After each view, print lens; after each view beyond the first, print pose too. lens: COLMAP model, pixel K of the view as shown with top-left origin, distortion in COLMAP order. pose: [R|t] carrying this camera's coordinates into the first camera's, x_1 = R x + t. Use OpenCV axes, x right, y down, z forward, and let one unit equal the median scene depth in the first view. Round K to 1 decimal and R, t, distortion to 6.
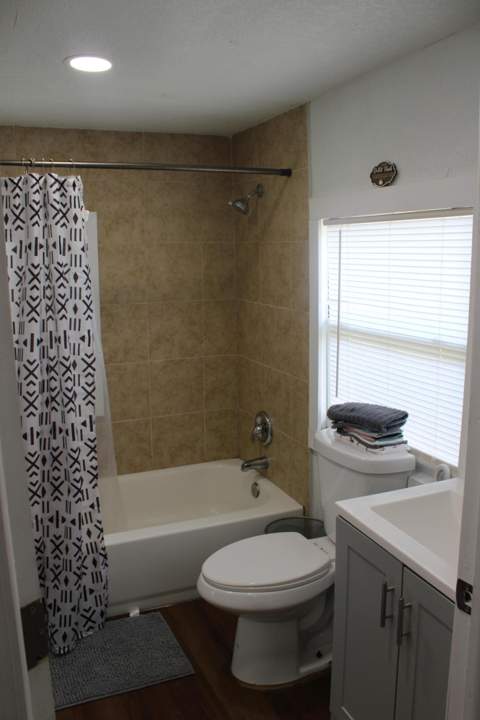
lens RADIAL K [[604.3, 0, 240.0], [0, 604.3, 360.0], [0, 0, 1]] dist [-0.168945, 0.143047]
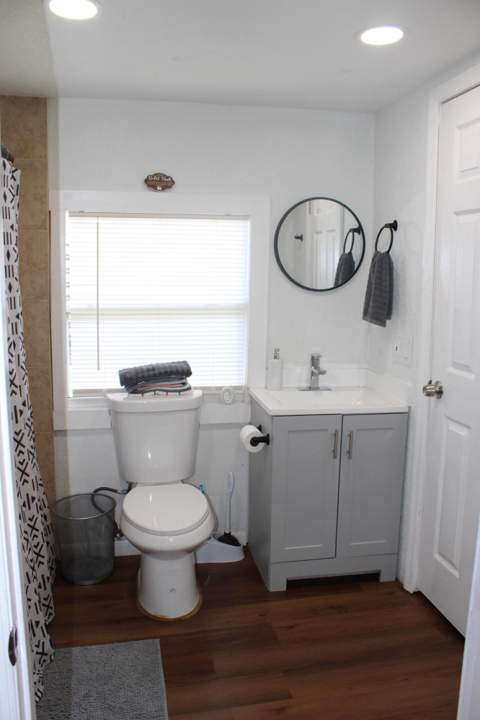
lens RADIAL K [[604.3, 0, 240.0], [0, 604.3, 360.0], [0, 0, 1]] dist [-0.168945, 0.143047]
pose [[0.193361, -0.140801, 0.970972, -0.995748], [0.156435, 0.981413, 0.111162, -0.046303], [-0.968576, 0.130399, 0.211793, 0.573302]]
